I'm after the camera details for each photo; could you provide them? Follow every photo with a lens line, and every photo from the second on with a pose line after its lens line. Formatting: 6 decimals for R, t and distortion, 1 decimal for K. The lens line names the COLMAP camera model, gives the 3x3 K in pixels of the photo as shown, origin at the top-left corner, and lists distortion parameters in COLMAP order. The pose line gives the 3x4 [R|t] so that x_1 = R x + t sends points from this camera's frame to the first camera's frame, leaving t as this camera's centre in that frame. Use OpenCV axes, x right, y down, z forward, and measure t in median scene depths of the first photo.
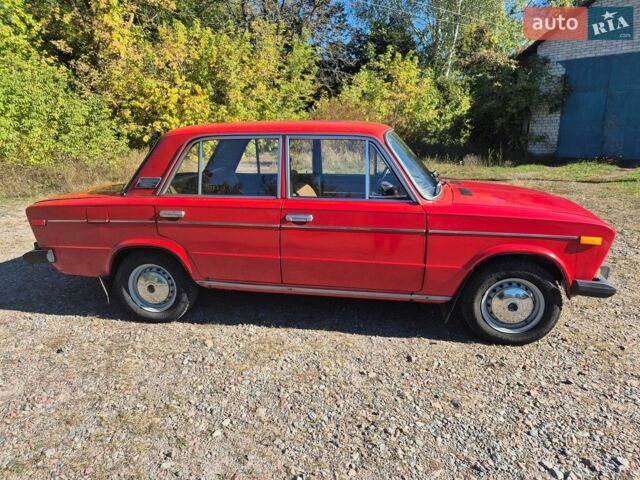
lens RADIAL K [[444.4, 0, 320.0], [0, 444.4, 240.0], [0, 0, 1]] dist [0.081040, -0.065852]
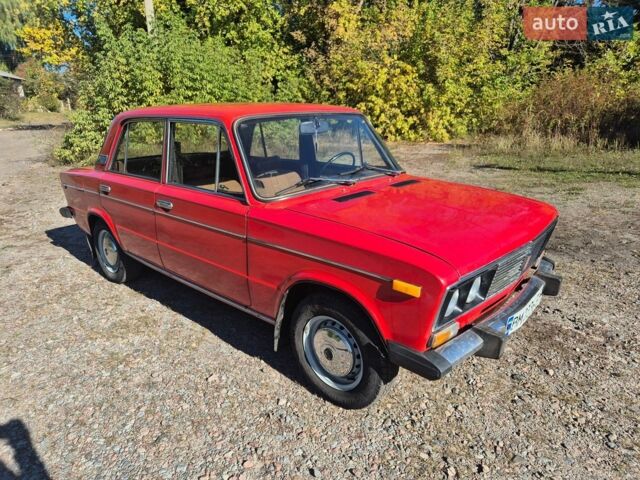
lens RADIAL K [[444.4, 0, 320.0], [0, 444.4, 240.0], [0, 0, 1]] dist [0.081040, -0.065852]
pose [[0.834252, 0.155421, -0.529026, 0.163708], [-0.132287, 0.987846, 0.081606, -0.020780], [0.535280, 0.001903, 0.844673, 0.075435]]
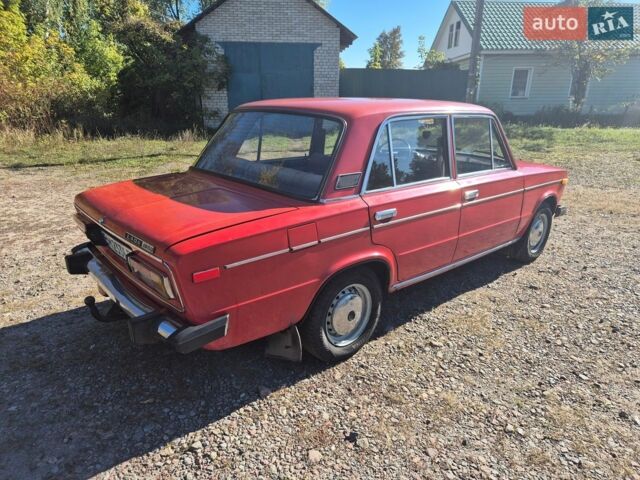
lens RADIAL K [[444.4, 0, 320.0], [0, 444.4, 240.0], [0, 0, 1]] dist [0.081040, -0.065852]
pose [[0.607990, -0.218366, 0.763325, -0.236369], [0.173925, 0.974712, 0.140306, -0.033761], [-0.774660, 0.047457, 0.630595, 0.132496]]
